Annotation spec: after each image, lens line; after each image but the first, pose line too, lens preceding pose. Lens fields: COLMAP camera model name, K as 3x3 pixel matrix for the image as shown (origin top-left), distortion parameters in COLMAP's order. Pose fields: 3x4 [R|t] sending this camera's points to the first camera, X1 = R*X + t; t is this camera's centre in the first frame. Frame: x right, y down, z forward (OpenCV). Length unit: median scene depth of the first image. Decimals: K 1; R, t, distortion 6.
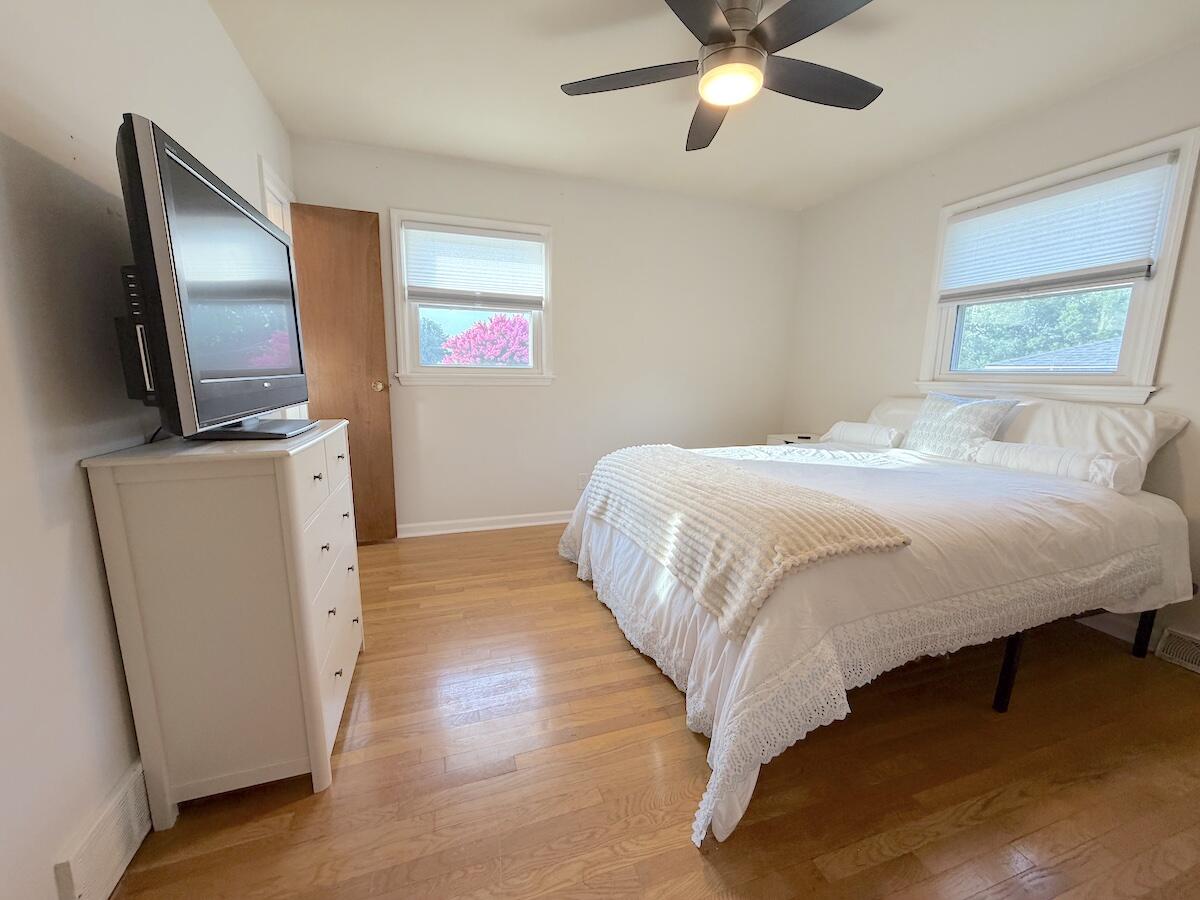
lens RADIAL K [[479.2, 0, 598.4], [0, 479.2, 453.8], [0, 0, 1]] dist [0.000865, 0.000171]
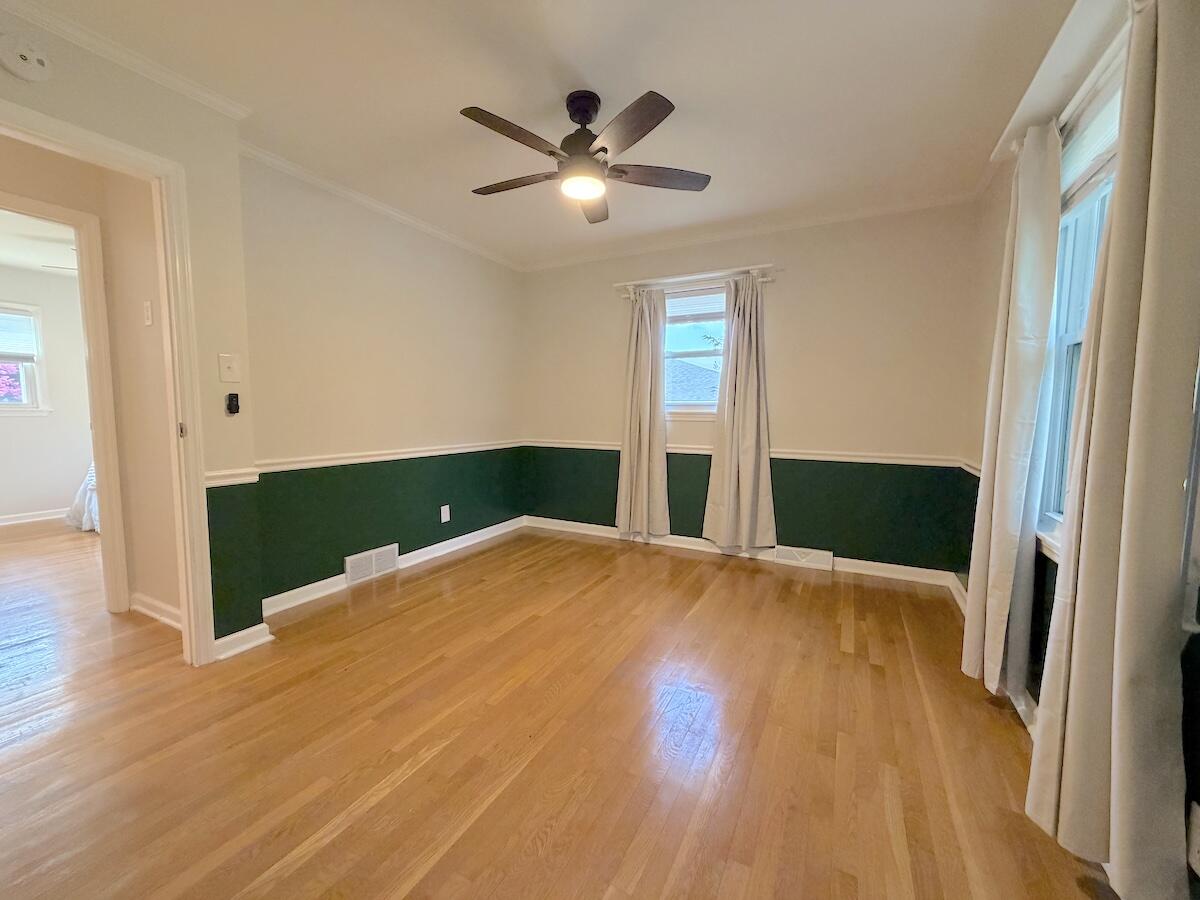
lens RADIAL K [[479.2, 0, 598.2], [0, 479.2, 451.1], [0, 0, 1]] dist [0.000865, 0.000171]
pose [[0.729279, -0.063775, 0.681238, 0.130421], [0.117955, 0.992458, -0.033364, 0.229647], [-0.673972, 0.104687, 0.731302, -1.295941]]
